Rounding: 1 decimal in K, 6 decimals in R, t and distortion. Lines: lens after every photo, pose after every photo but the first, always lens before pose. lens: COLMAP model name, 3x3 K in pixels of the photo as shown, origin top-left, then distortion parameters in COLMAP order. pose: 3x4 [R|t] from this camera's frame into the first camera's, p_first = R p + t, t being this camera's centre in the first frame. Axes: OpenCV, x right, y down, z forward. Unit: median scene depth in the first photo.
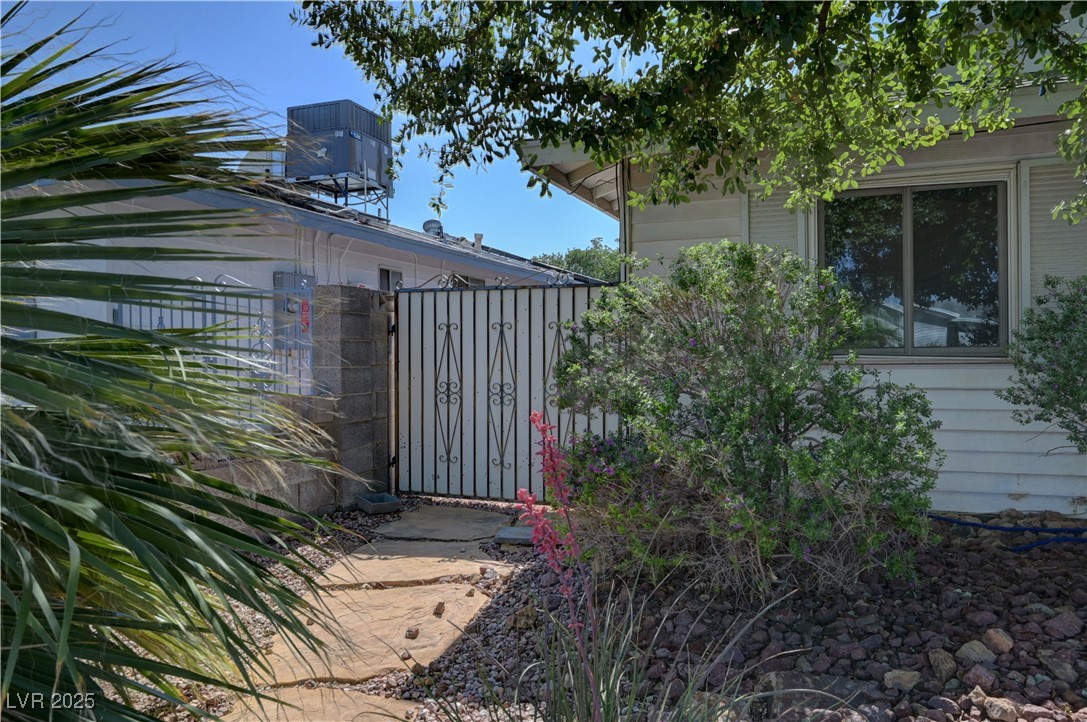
lens RADIAL K [[781.0, 0, 542.8], [0, 781.0, 355.7], [0, 0, 1]] dist [0.004921, 0.002803]
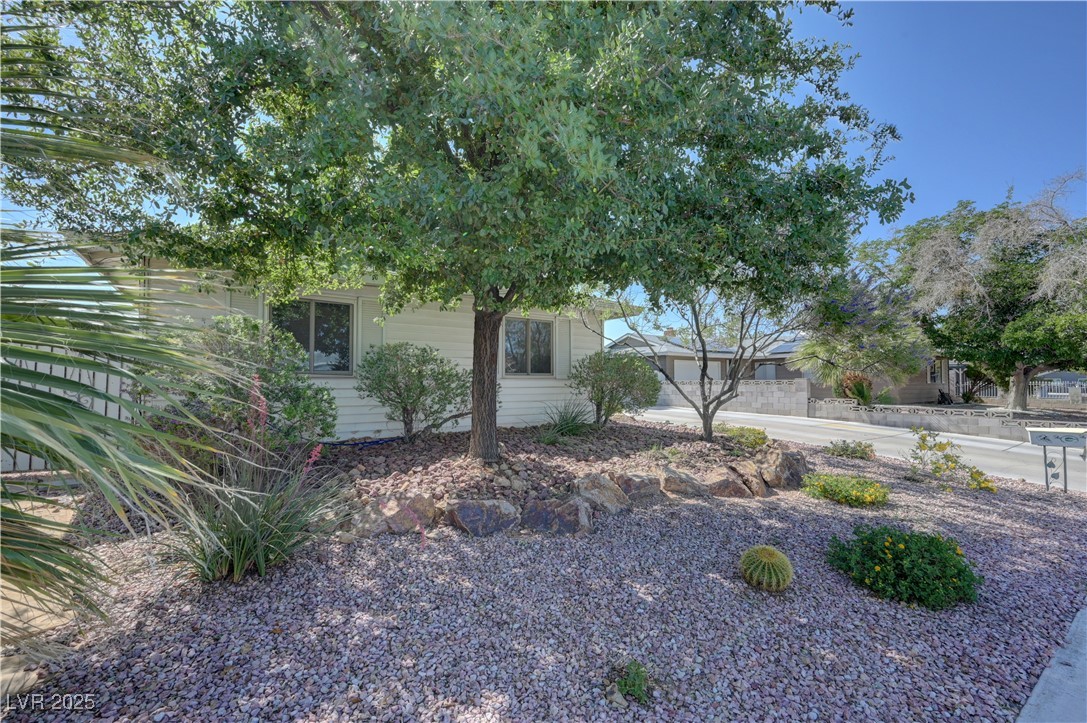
lens RADIAL K [[465.6, 0, 543.5], [0, 465.6, 361.5], [0, 0, 1]] dist [-0.000035, -0.000010]
pose [[0.557507, 0.042841, 0.829066, -0.349730], [0.001828, 0.998602, -0.052831, 0.044552], [-0.830170, 0.030969, 0.556649, -0.382711]]
